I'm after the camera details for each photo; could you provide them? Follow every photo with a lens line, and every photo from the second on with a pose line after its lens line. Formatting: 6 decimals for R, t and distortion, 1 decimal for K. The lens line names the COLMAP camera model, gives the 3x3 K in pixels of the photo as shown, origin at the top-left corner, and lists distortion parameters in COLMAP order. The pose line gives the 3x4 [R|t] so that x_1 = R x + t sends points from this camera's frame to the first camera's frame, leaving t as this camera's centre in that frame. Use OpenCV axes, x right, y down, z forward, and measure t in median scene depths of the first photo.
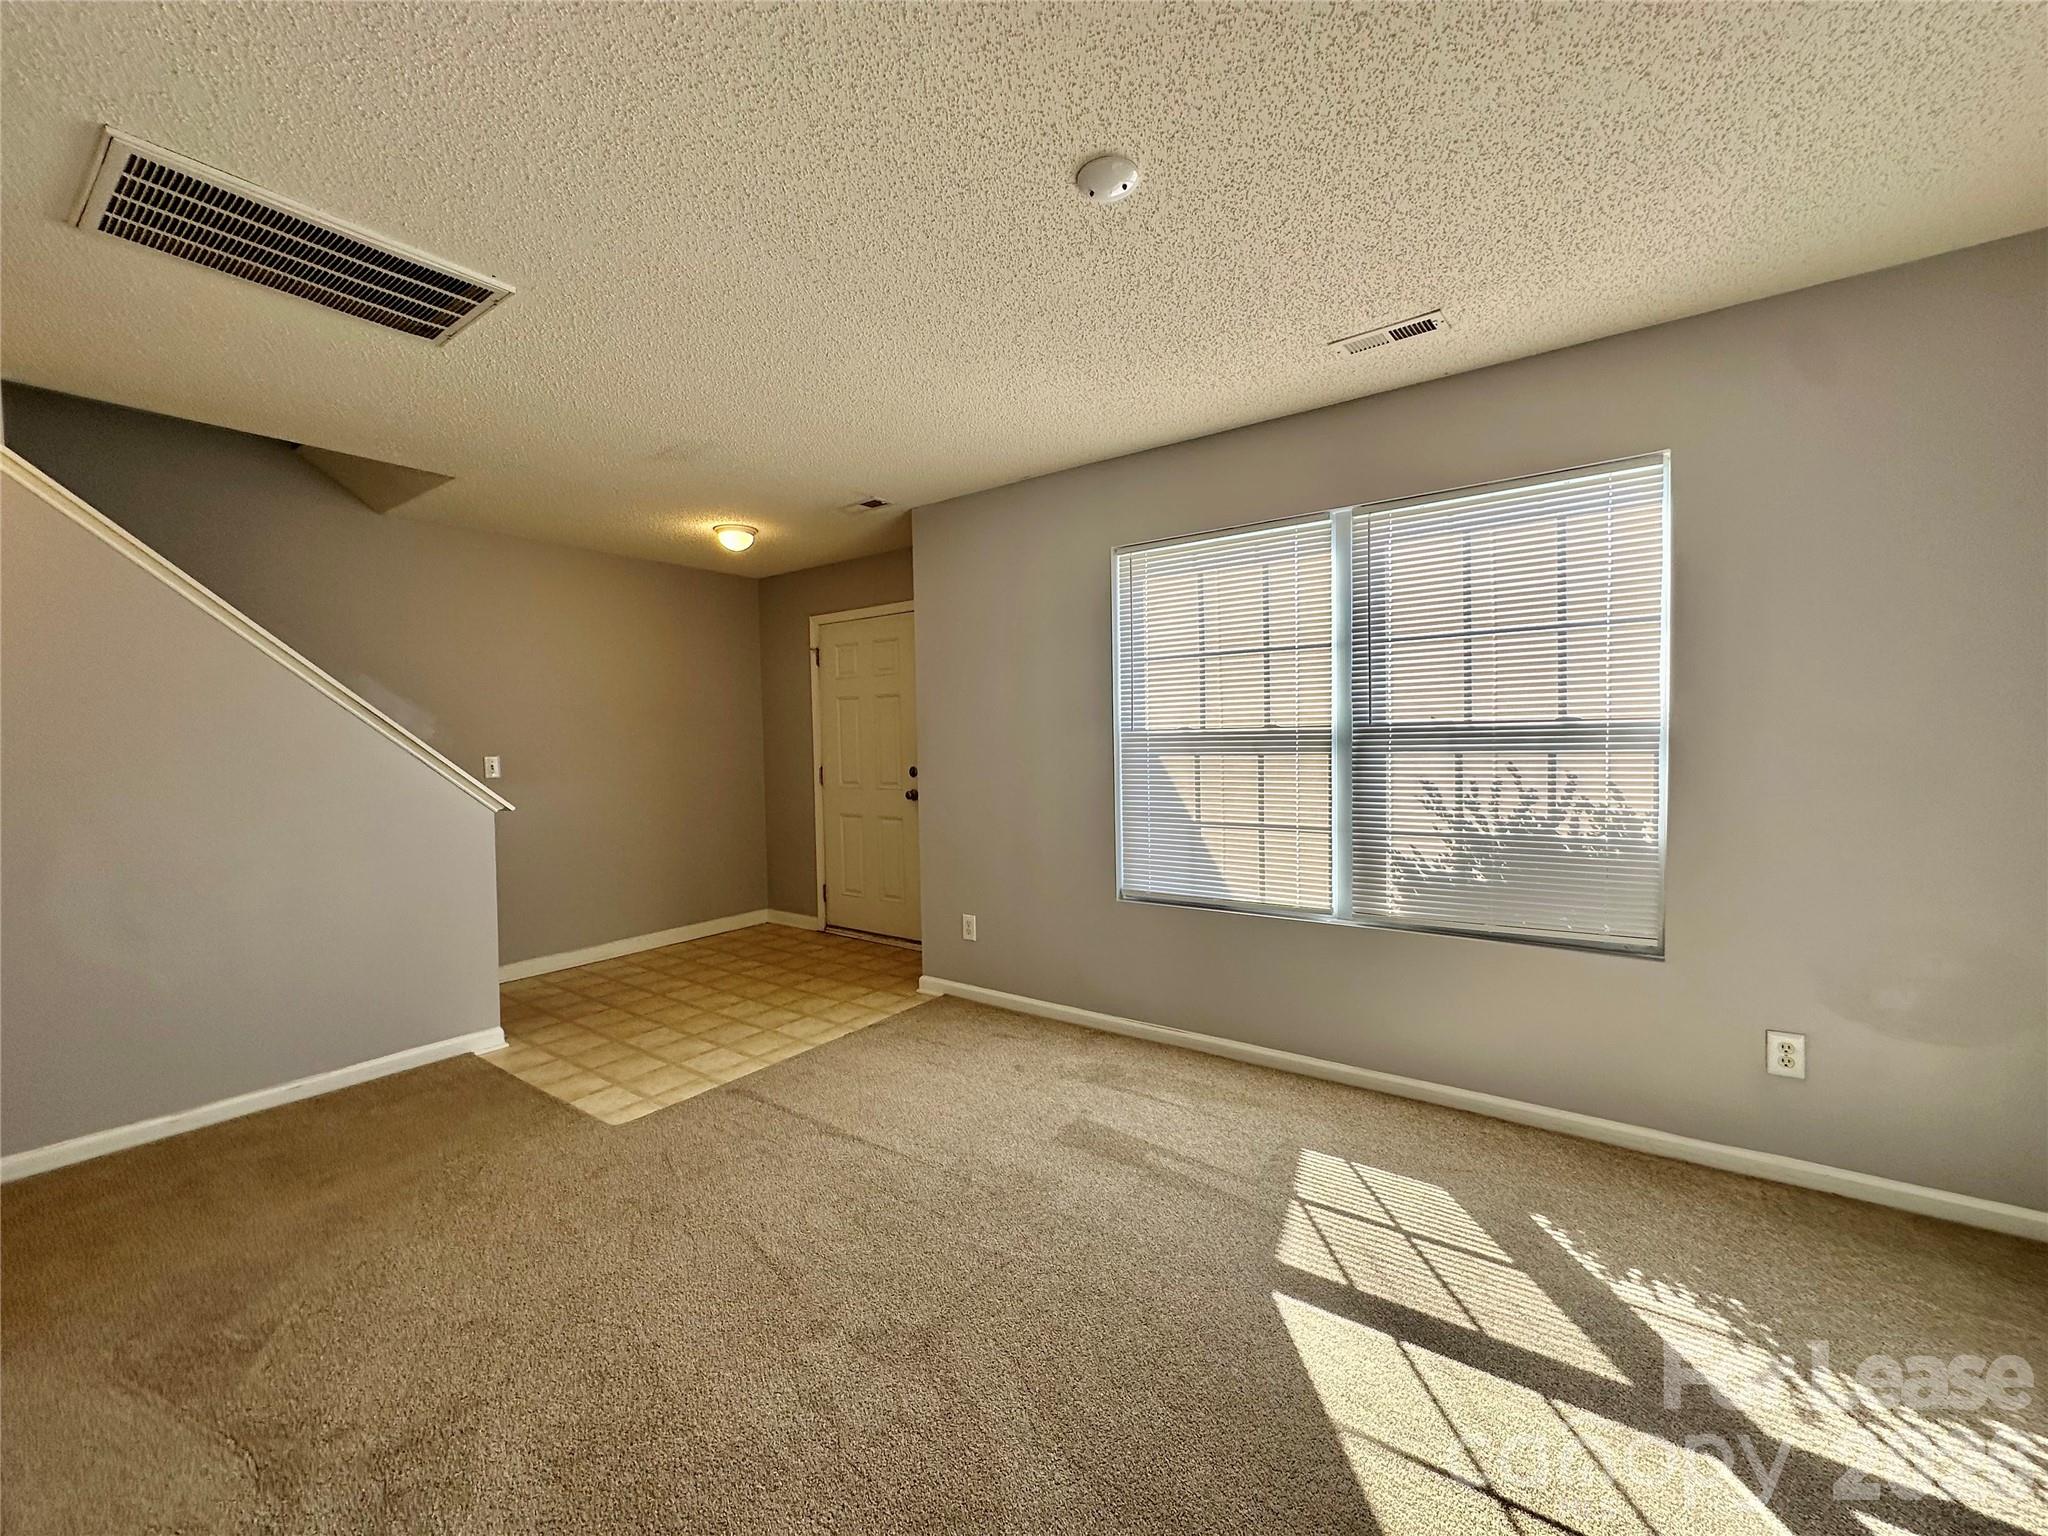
lens RADIAL K [[822.9, 0, 1019.7], [0, 822.9, 758.6], [0, 0, 1]] dist [-0.014588, 0.000862]
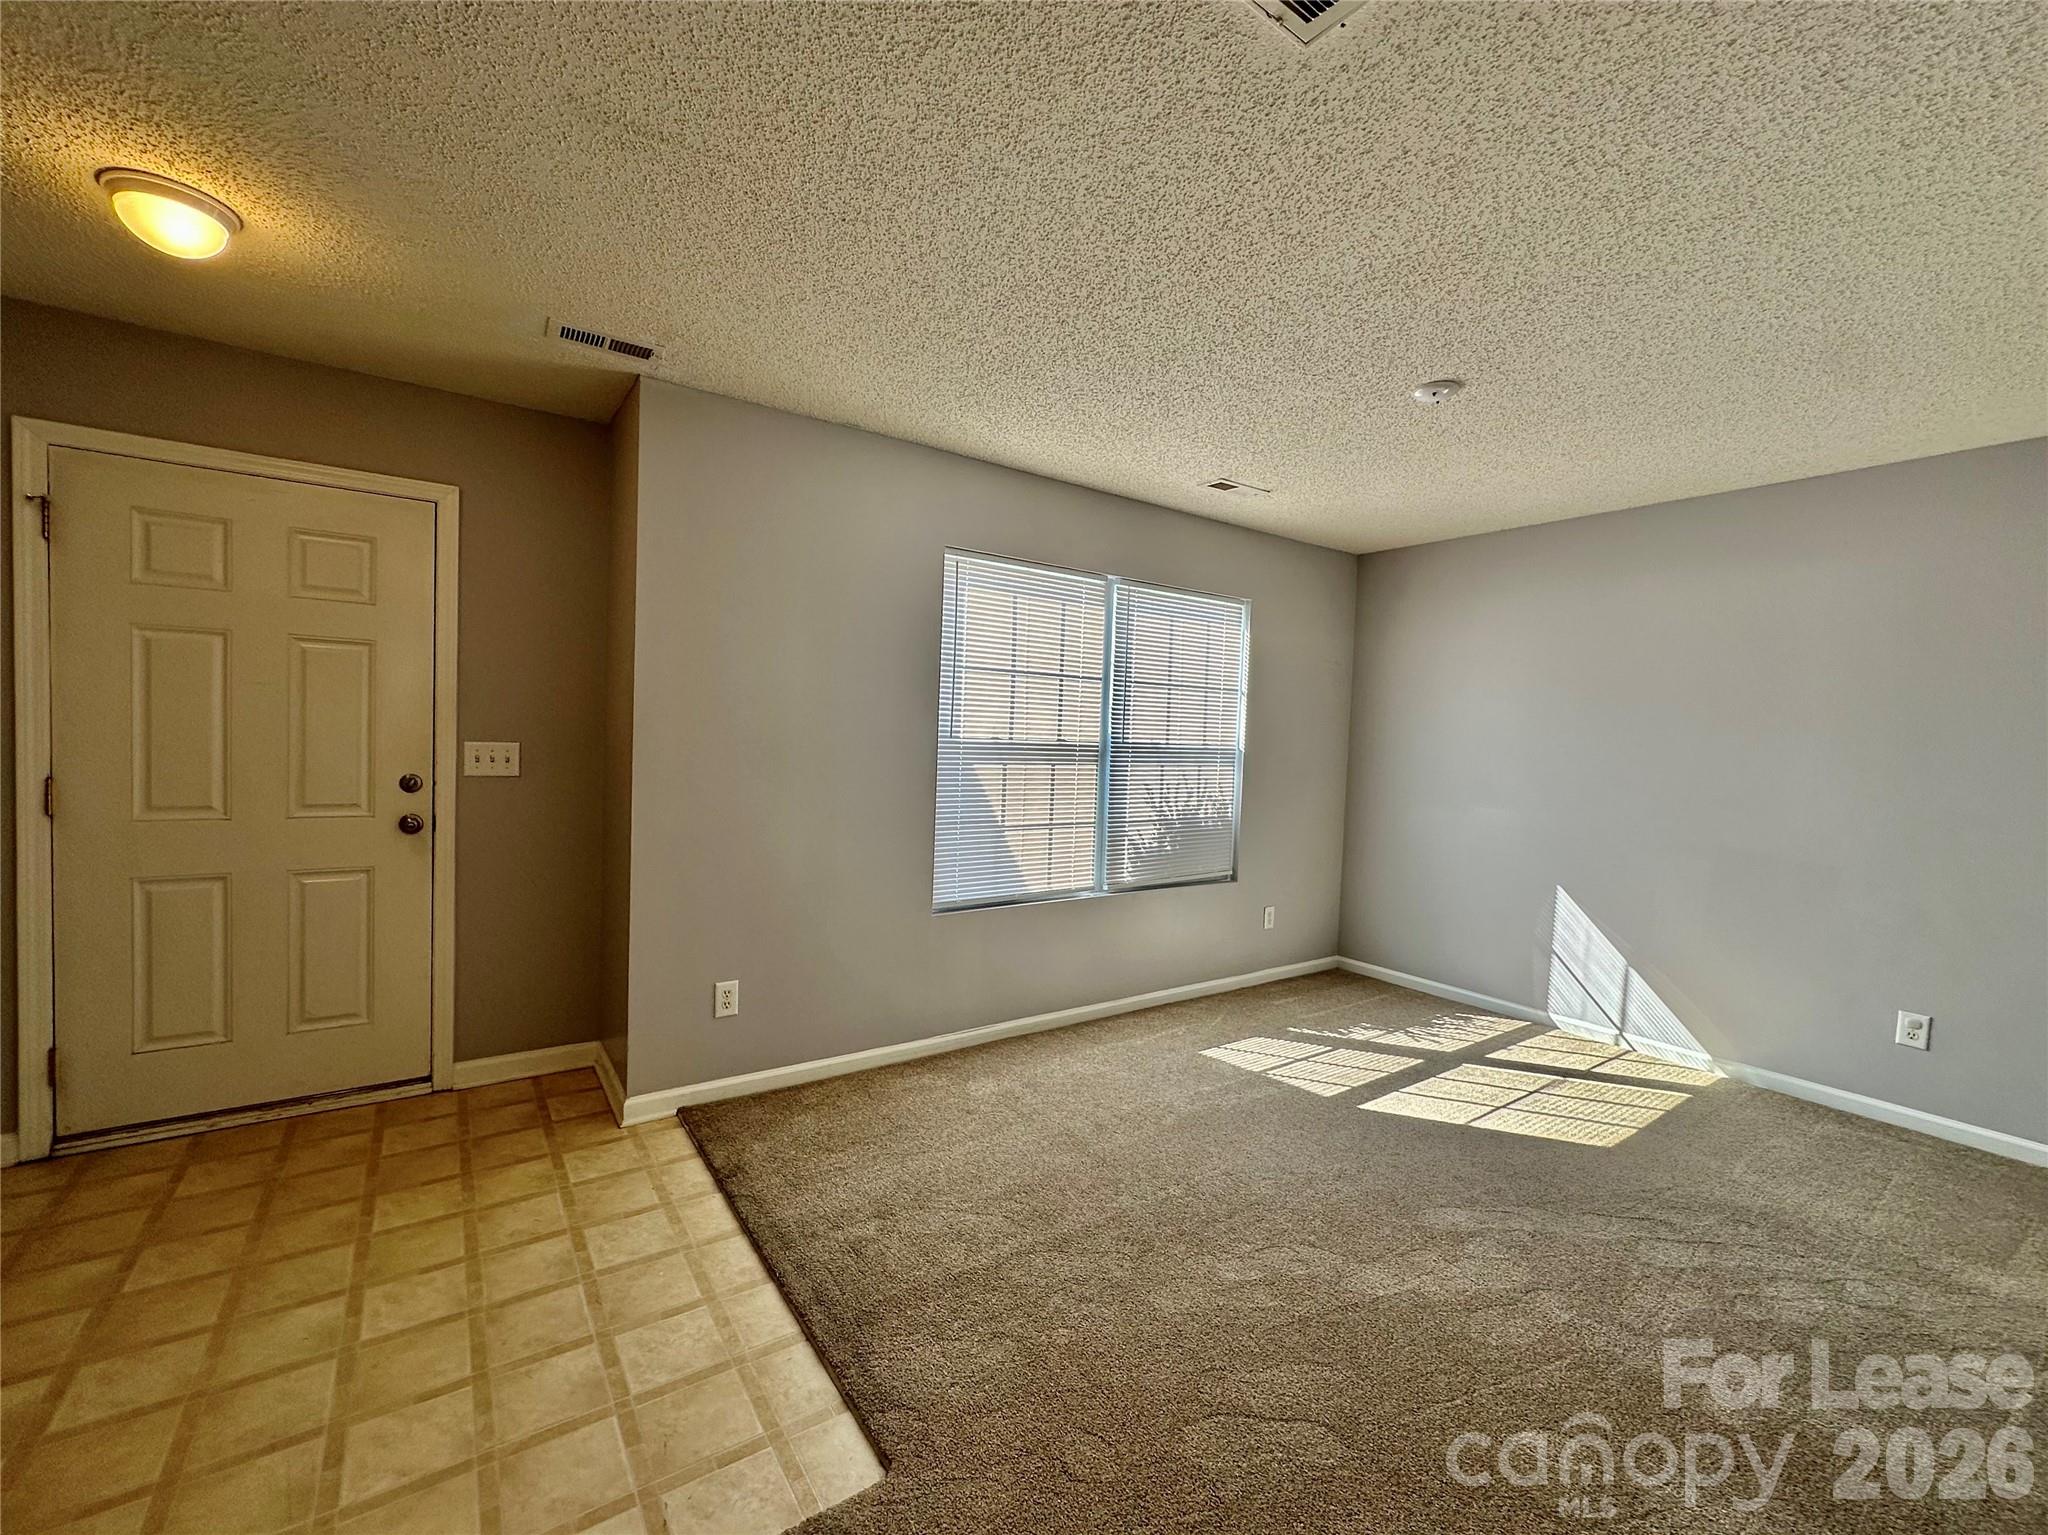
lens RADIAL K [[822.9, 0, 1056.7], [0, 822.9, 766.5], [0, 0, 1]] dist [-0.014588, 0.000862]
pose [[0.308022, -0.002029, 0.951377, -0.827750], [-0.014282, 0.999875, 0.006757, -0.009631], [-0.951272, -0.015669, 0.307954, 0.640218]]
